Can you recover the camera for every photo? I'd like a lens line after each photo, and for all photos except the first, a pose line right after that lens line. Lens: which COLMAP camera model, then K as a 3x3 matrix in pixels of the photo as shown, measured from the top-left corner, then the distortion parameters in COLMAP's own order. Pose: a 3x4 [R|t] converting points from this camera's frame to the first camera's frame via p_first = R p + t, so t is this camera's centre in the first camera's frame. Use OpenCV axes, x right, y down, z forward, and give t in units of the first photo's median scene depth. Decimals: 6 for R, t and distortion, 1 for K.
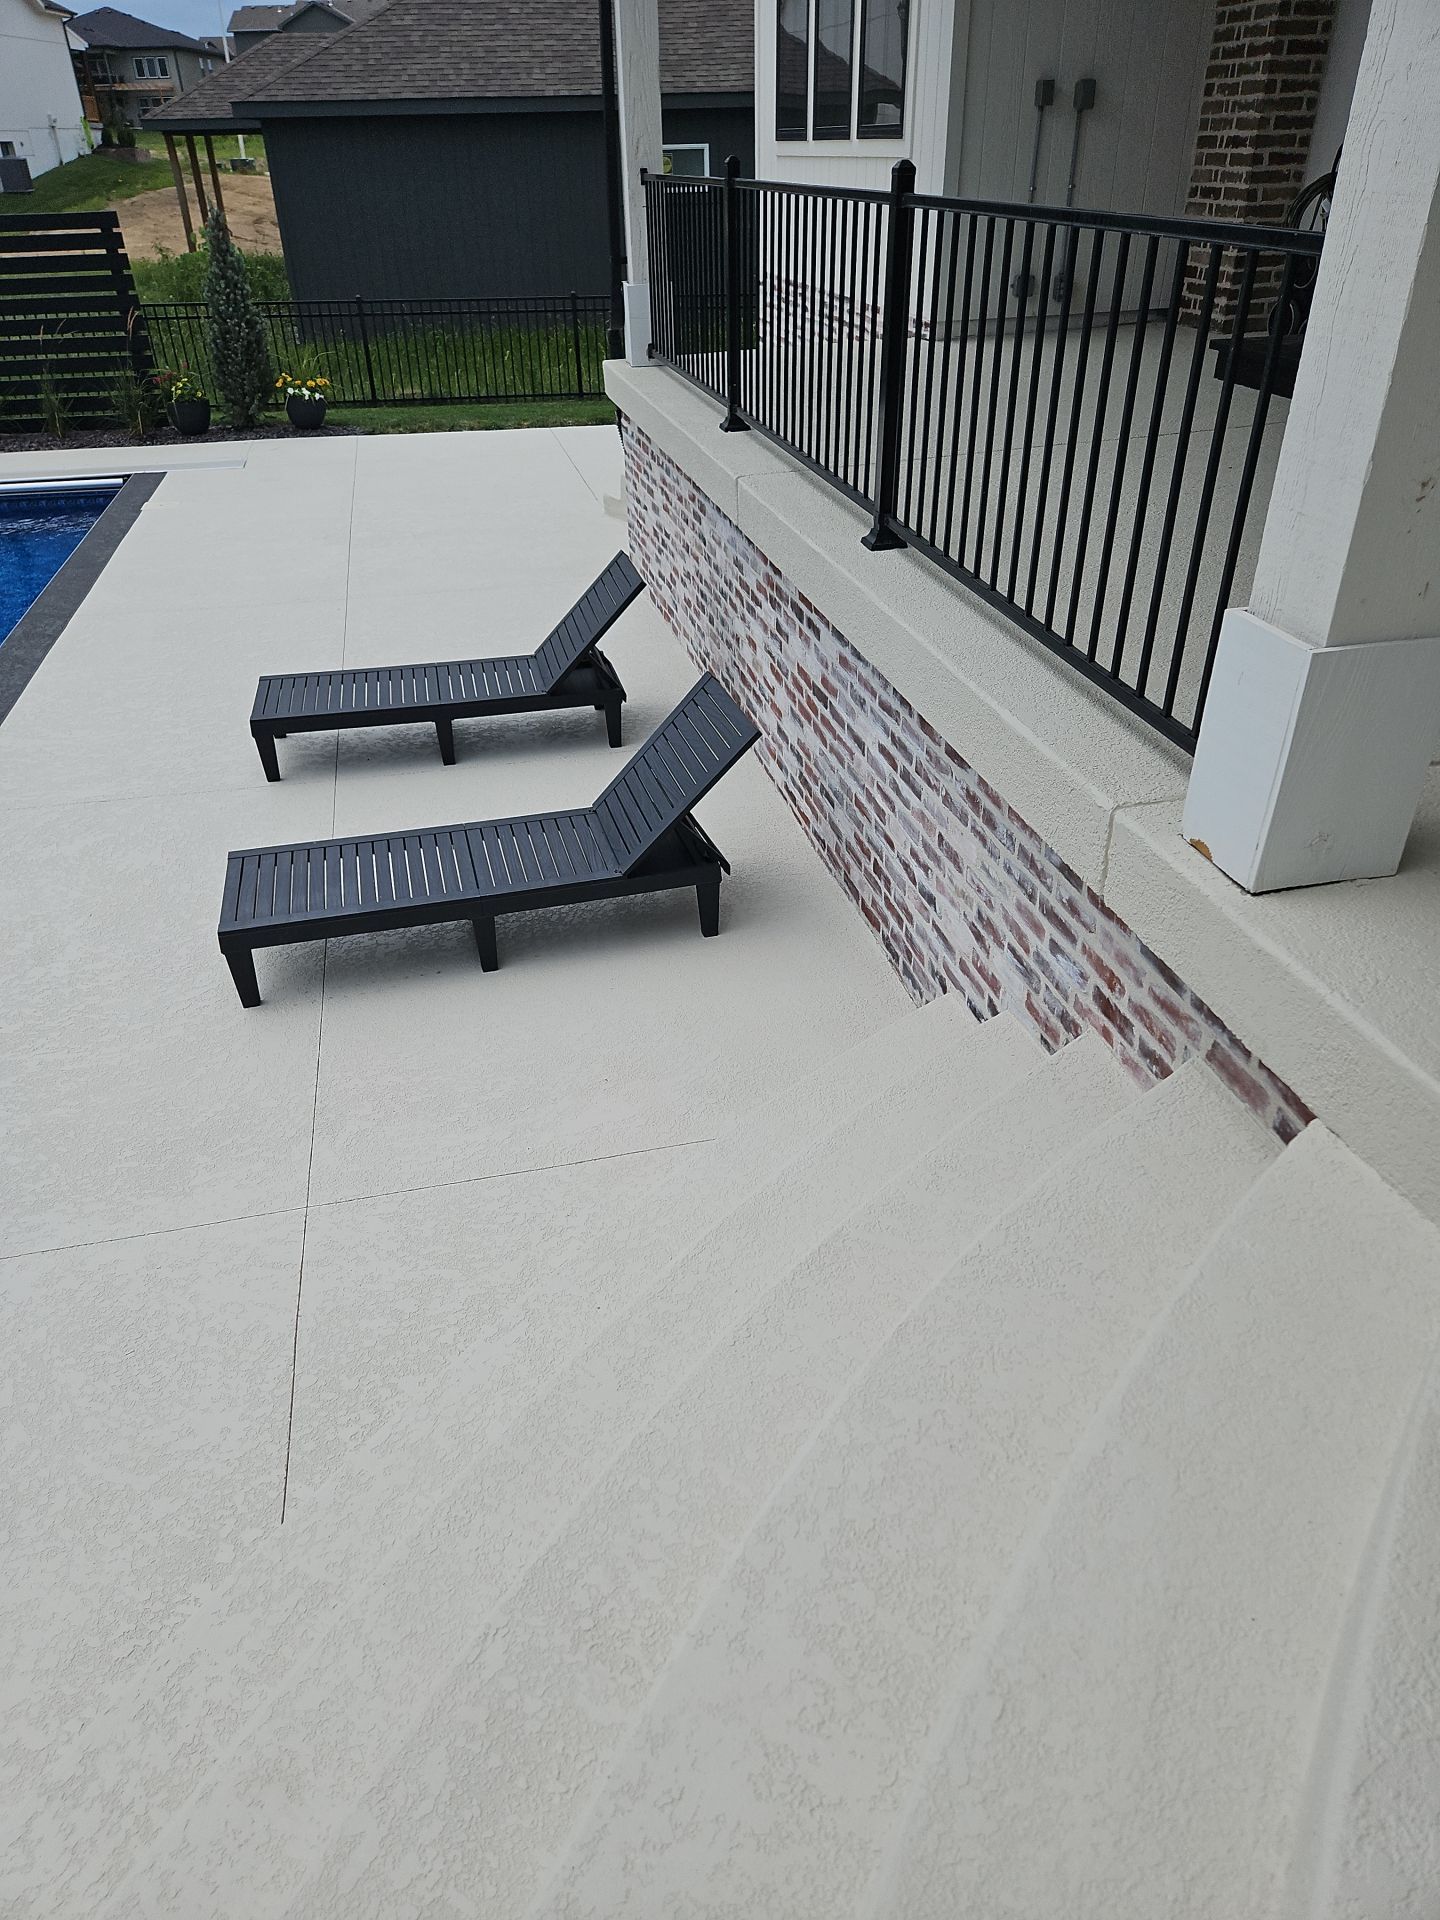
lens RADIAL K [[1281.0, 0, 708.2], [0, 1281.0, 970.1], [0, 0, 1]] dist [0.063825, -0.056651]
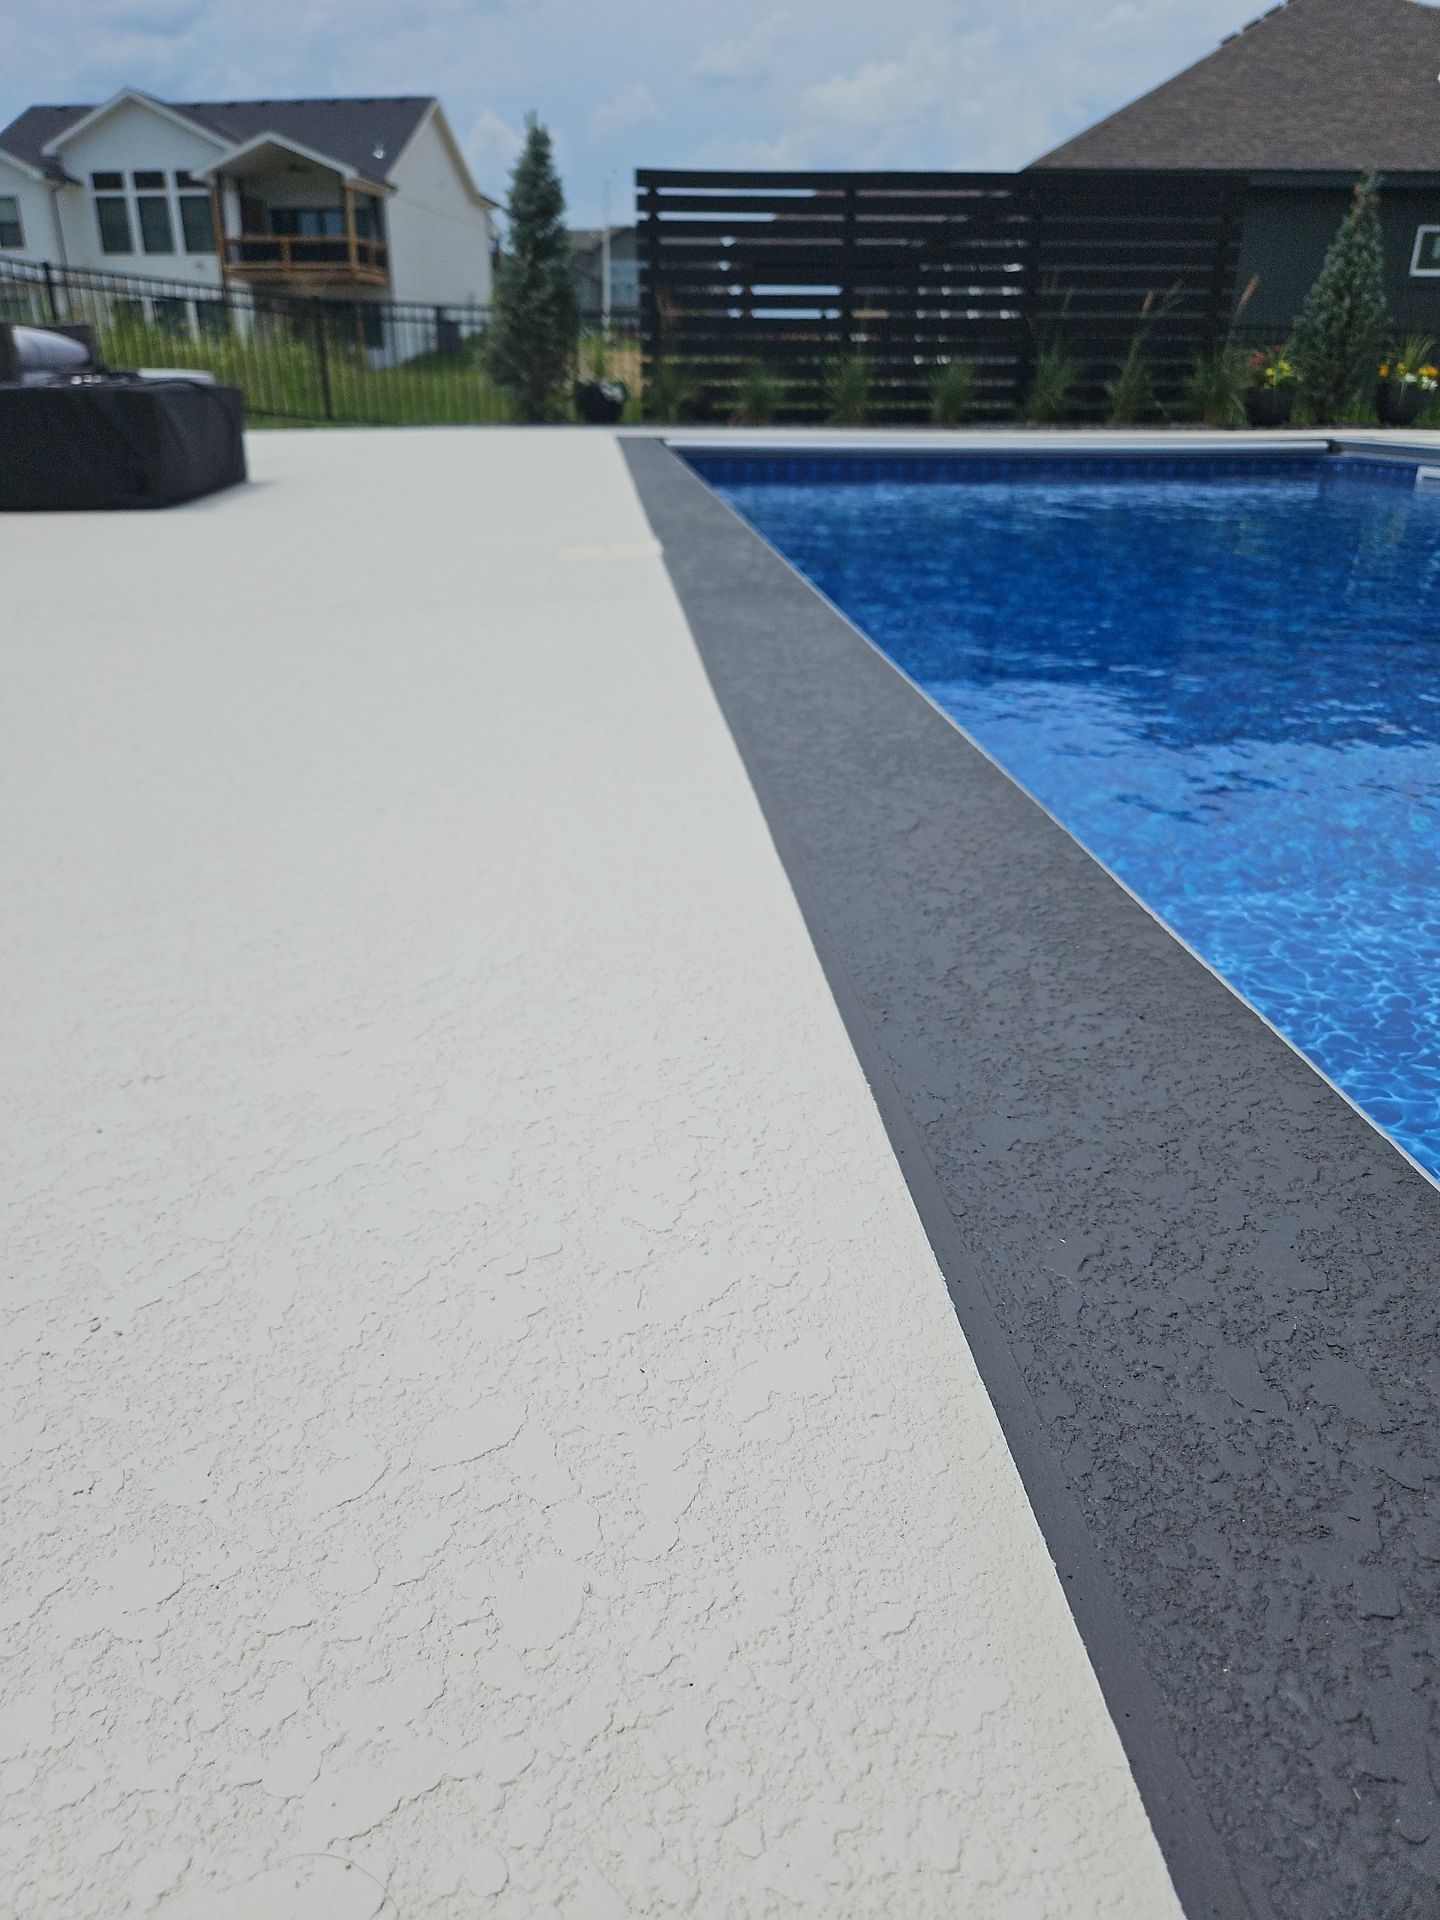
lens RADIAL K [[1281.0, 0, 726.3], [0, 1281.0, 938.9], [0, 0, 1]] dist [0.063825, -0.056651]
pose [[0.992033, 0.072328, -0.103143, -1.429640], [-0.087042, 0.985425, -0.146152, 0.169809], [0.091069, 0.153966, 0.983870, 0.393870]]
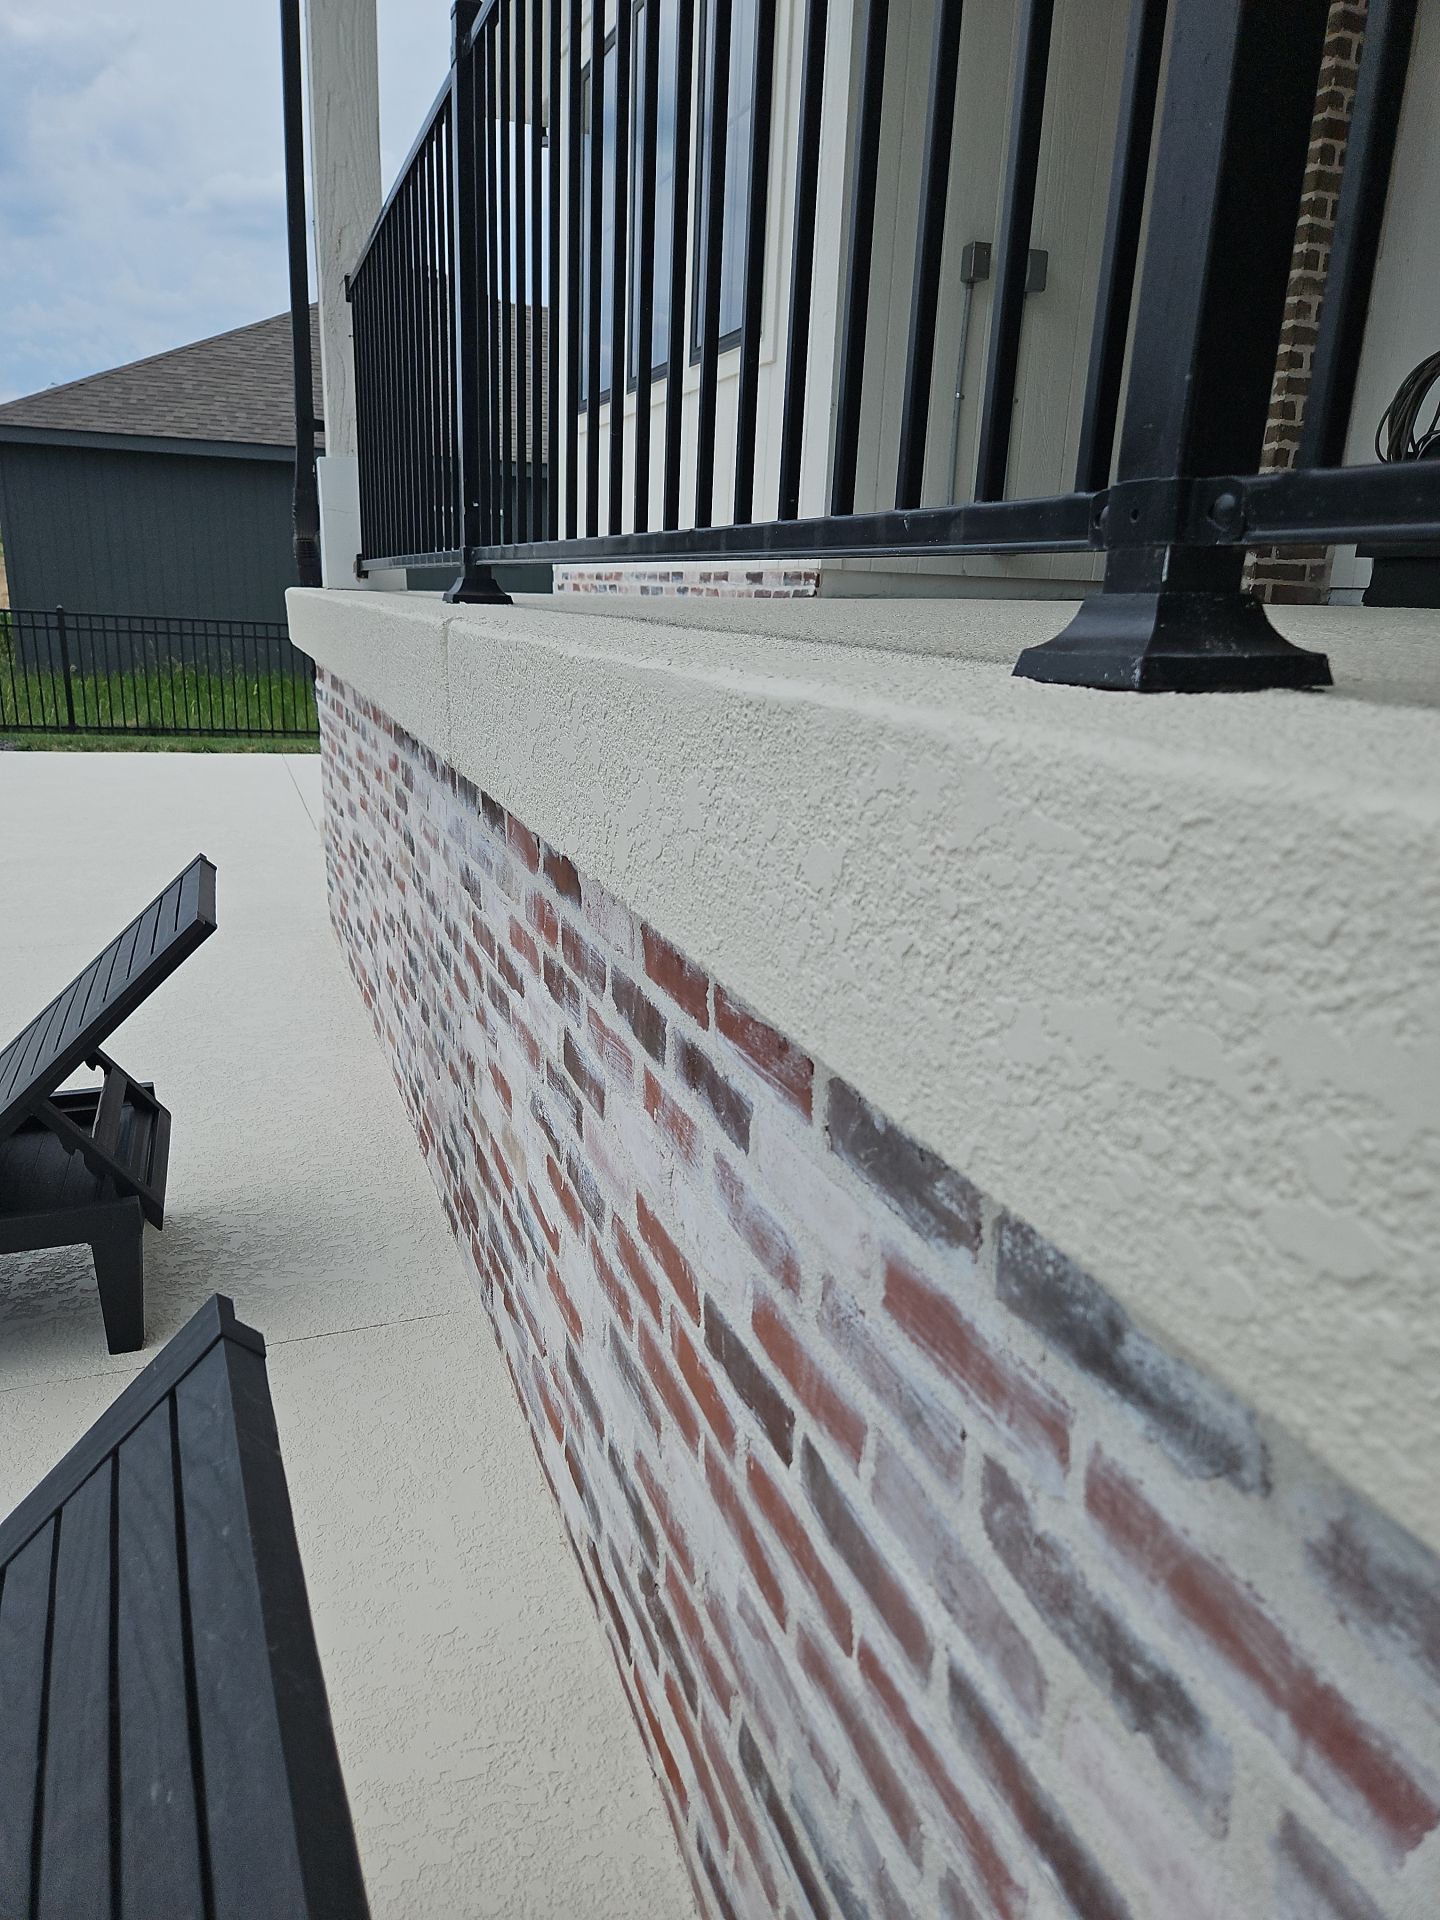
lens RADIAL K [[1281.0, 0, 717.3], [0, 1281.0, 966.7], [0, 0, 1]] dist [0.063825, -0.056651]
pose [[0.987869, 0.017489, 0.154302, 0.036747], [0.026575, 0.959941, -0.278940, -0.178294], [-0.152999, 0.279657, 0.947831, 0.619185]]
